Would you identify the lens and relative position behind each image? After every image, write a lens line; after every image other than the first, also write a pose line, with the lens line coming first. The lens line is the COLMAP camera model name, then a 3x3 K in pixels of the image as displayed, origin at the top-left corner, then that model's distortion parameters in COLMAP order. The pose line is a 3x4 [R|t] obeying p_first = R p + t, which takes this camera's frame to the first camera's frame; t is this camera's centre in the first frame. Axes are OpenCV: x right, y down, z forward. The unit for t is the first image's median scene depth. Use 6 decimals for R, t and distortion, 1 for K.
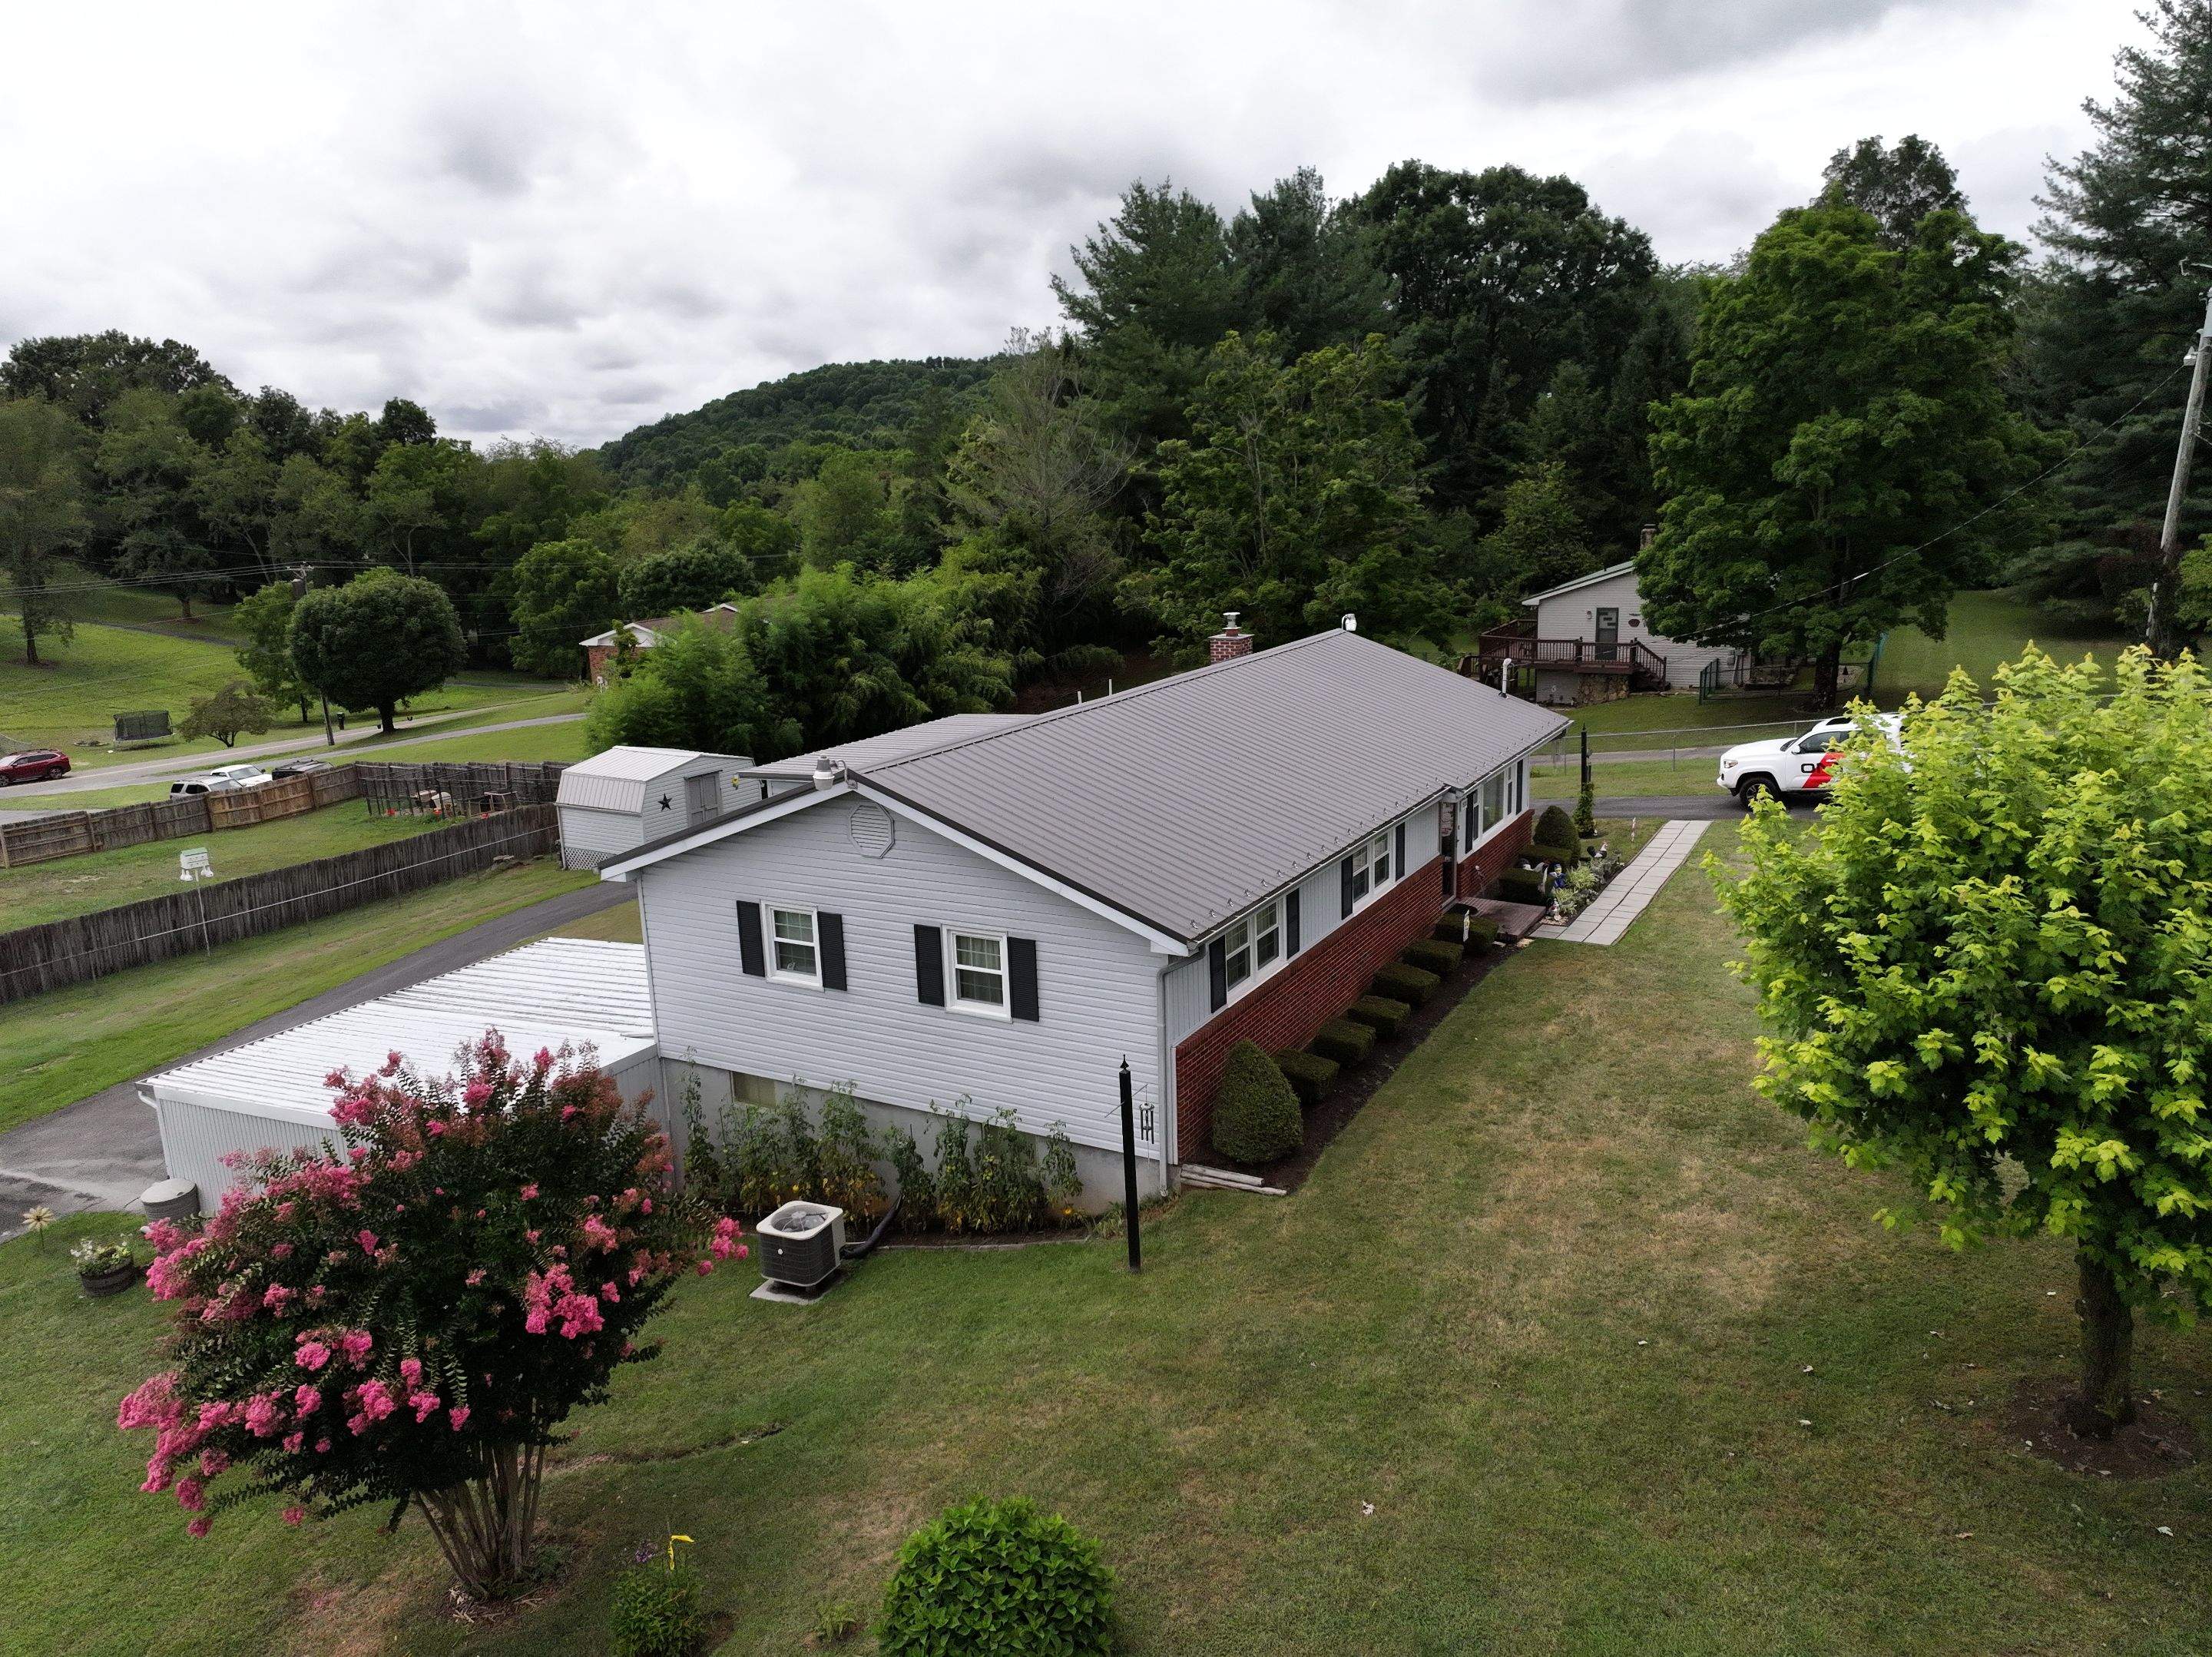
lens RADIAL K [[1551.2, 0, 1104.4], [0, 1551.2, 820.3], [0, 0, 1]] dist [-0.005345, 0.023888]
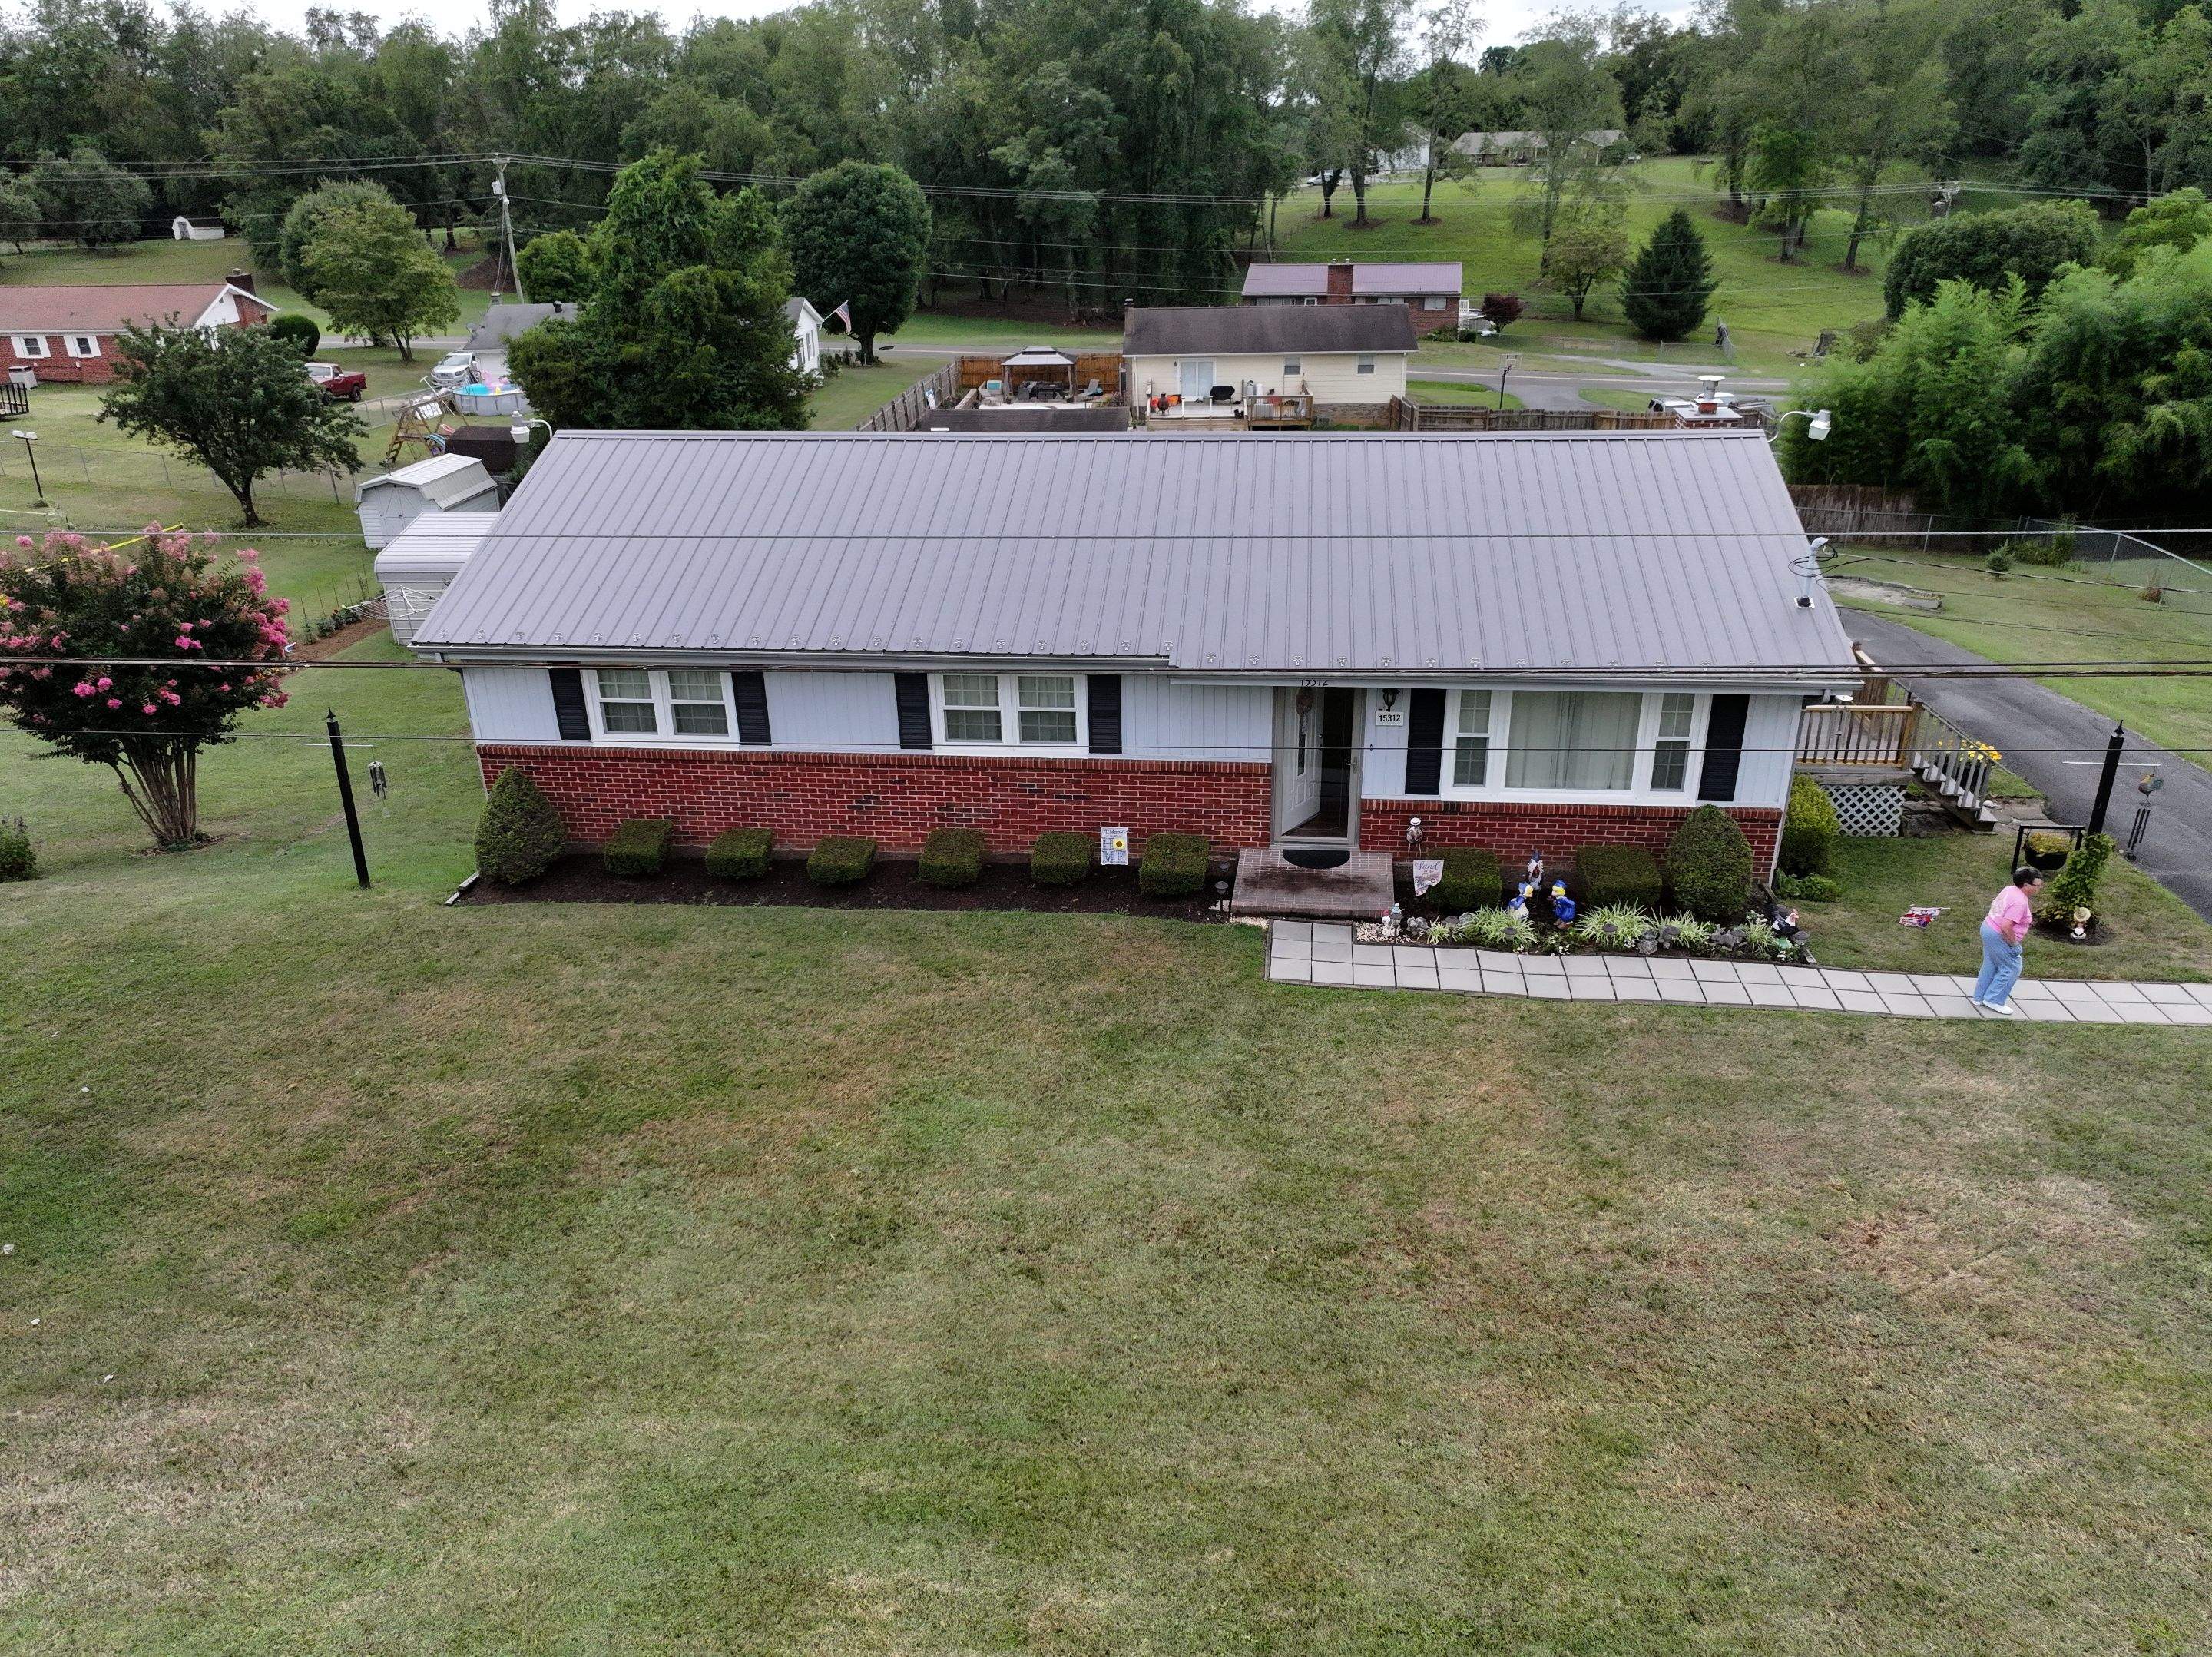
lens RADIAL K [[1551.2, 0, 1104.4], [0, 1551.2, 820.3], [0, 0, 1]] dist [-0.005345, 0.023888]
pose [[0.391006, 0.400072, -0.828889, 0.719258], [-0.193600, 0.916188, 0.350882, -0.171178], [0.899796, 0.023276, 0.435689, 0.586356]]
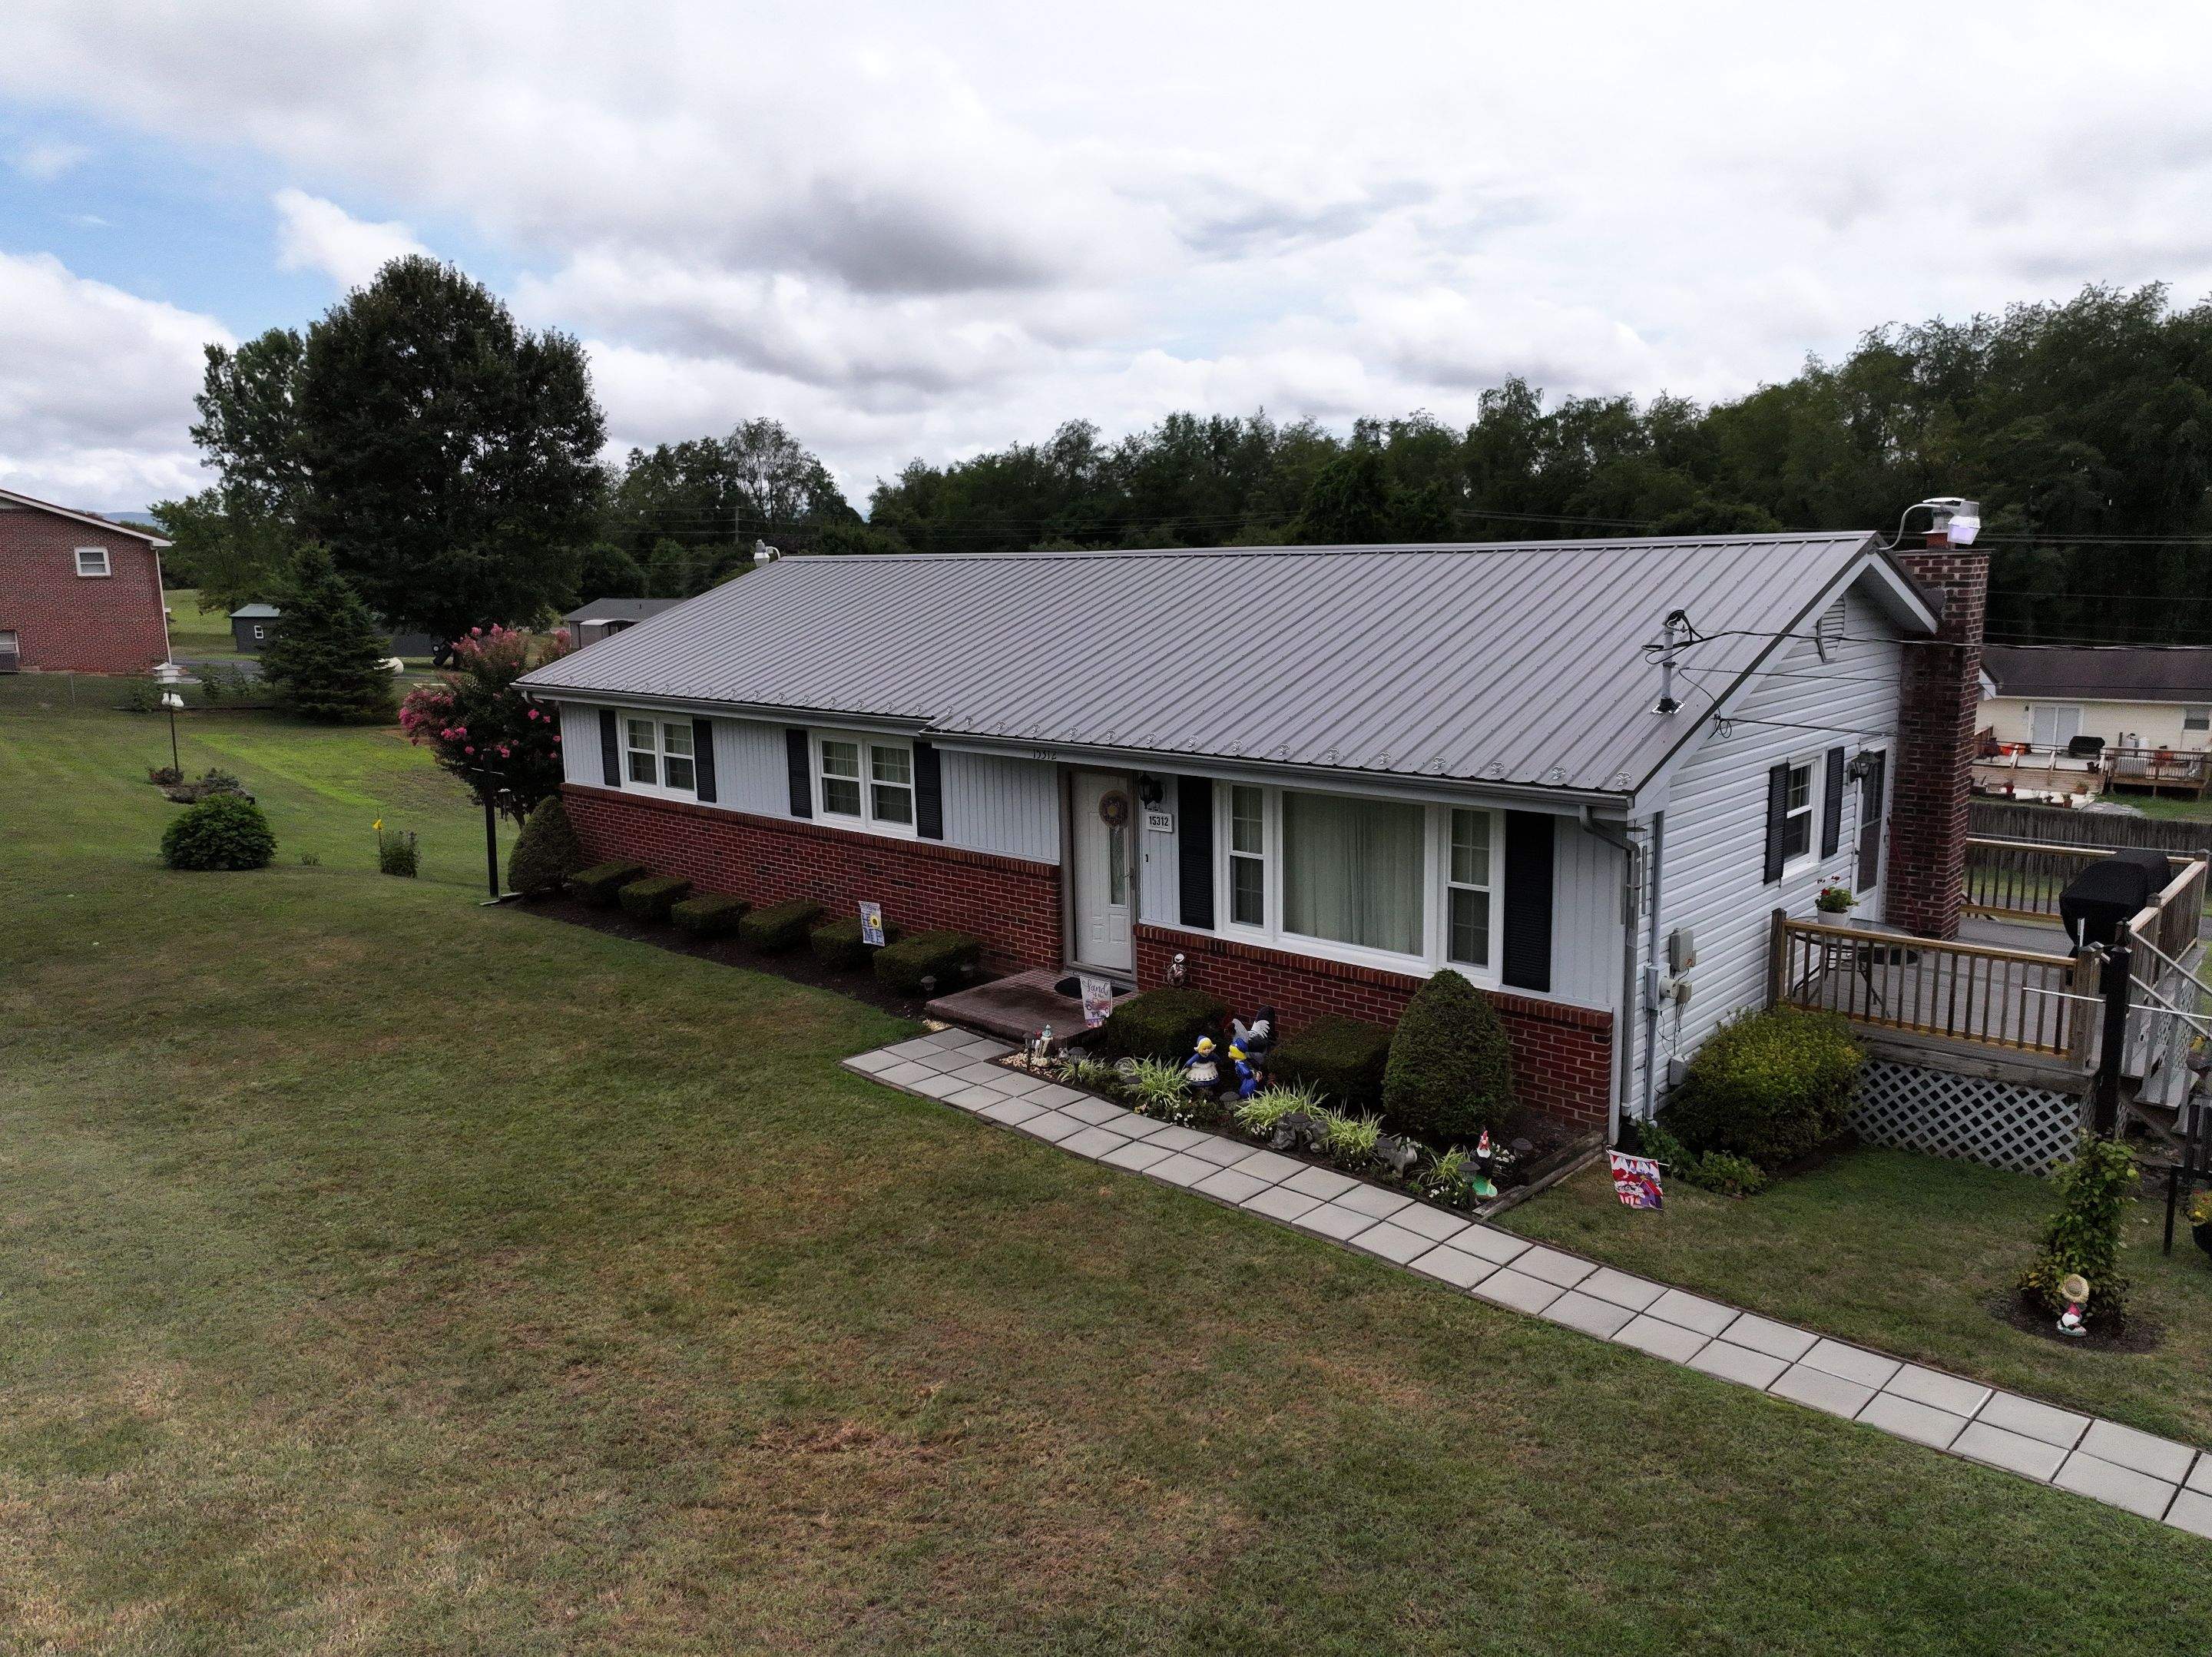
lens RADIAL K [[1551.2, 0, 1104.4], [0, 1551.2, 820.3], [0, 0, 1]] dist [-0.005345, 0.023888]
pose [[-0.227998, 0.204570, -0.951929, 0.715360], [-0.183857, 0.951045, 0.248416, -0.134321], [0.956145, 0.231657, -0.179225, 1.039598]]
